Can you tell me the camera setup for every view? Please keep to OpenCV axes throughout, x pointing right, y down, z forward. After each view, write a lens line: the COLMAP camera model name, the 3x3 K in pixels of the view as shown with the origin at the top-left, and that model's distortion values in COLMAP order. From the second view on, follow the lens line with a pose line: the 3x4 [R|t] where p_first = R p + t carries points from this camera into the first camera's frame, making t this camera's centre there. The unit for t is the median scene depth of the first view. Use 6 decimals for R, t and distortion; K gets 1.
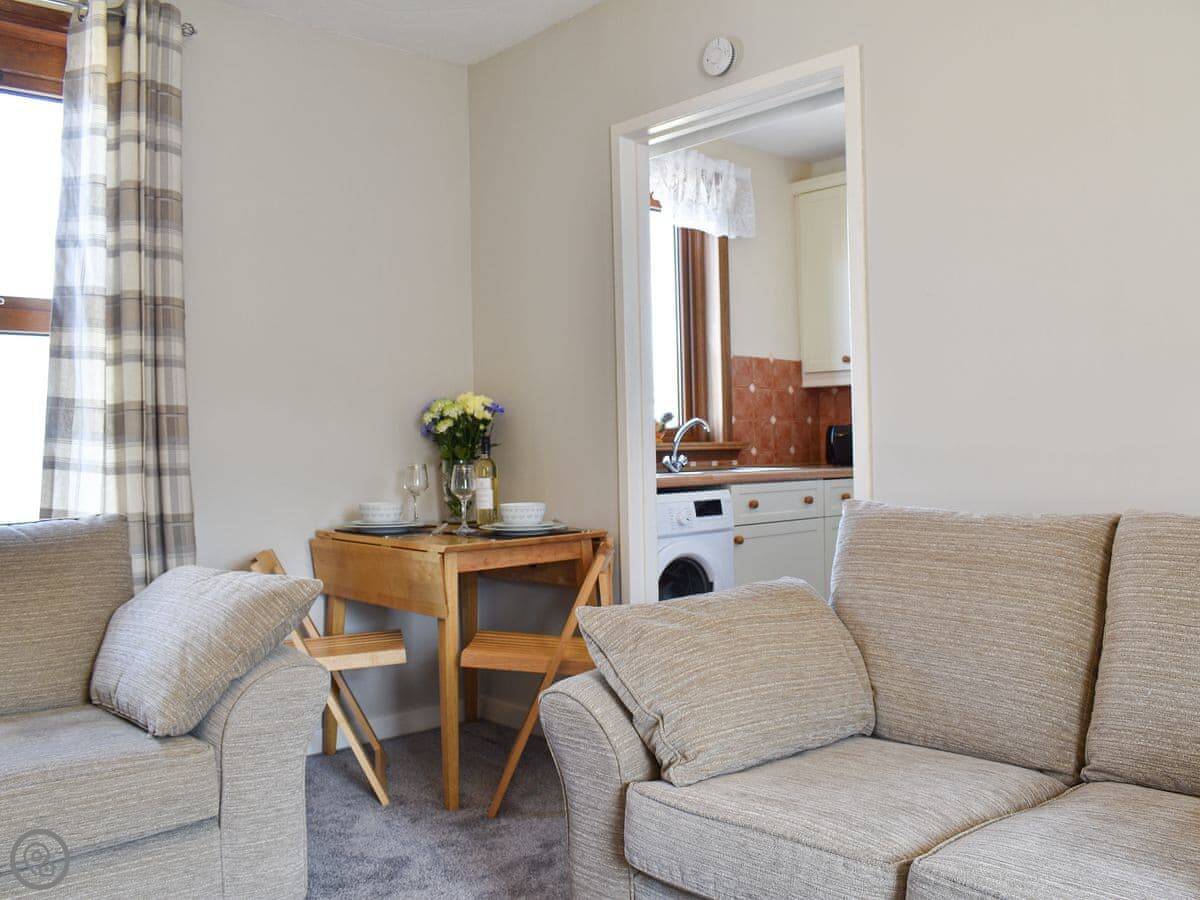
lens RADIAL K [[1046.5, 0, 534.1], [0, 1046.5, 448.9], [0, 0, 1]] dist [-0.088280, 0.018239]
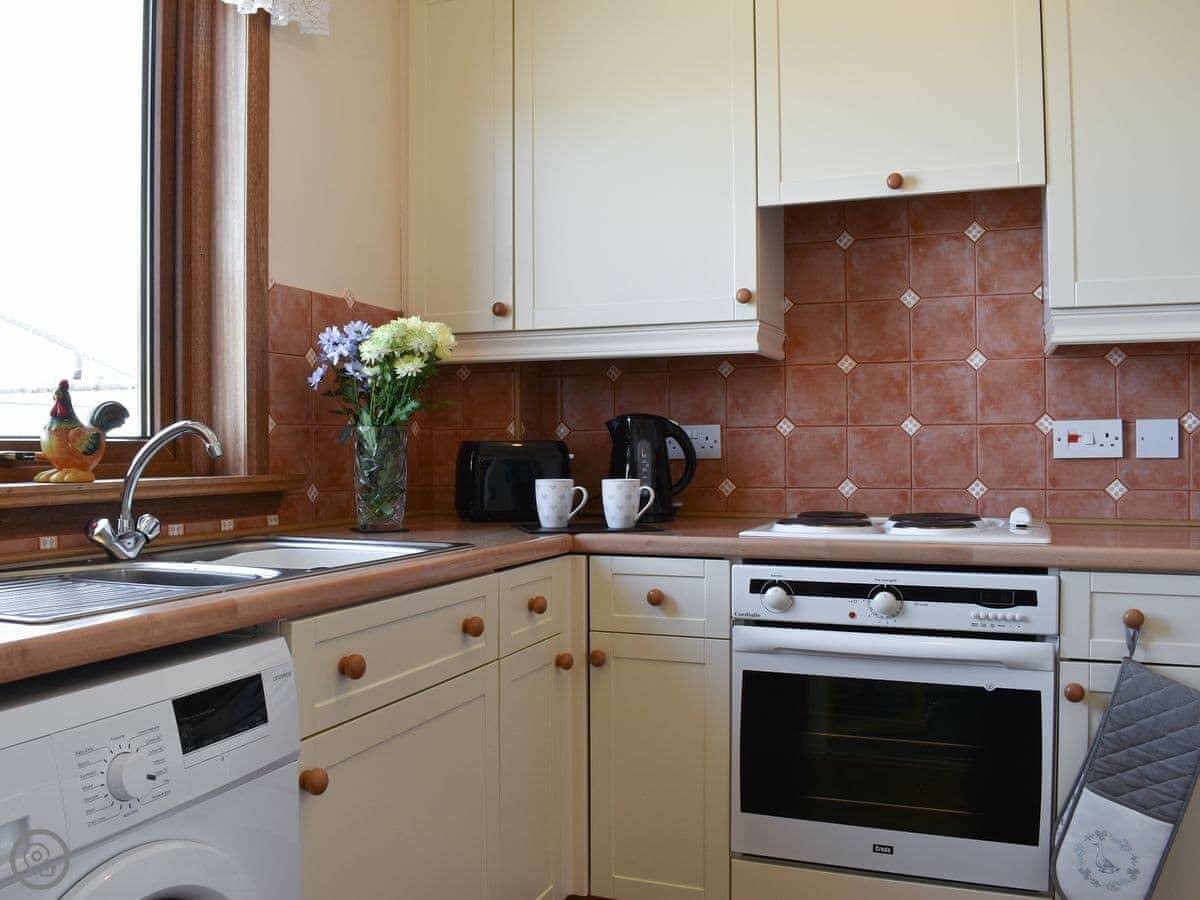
lens RADIAL K [[1046.5, 0, 534.1], [0, 1046.5, 448.9], [0, 0, 1]] dist [-0.088280, 0.018239]
pose [[0.886794, 0.016248, 0.461878, 0.086680], [-0.014125, 0.999868, -0.008054, -0.015958], [-0.461948, 0.000618, 0.886907, 0.561008]]
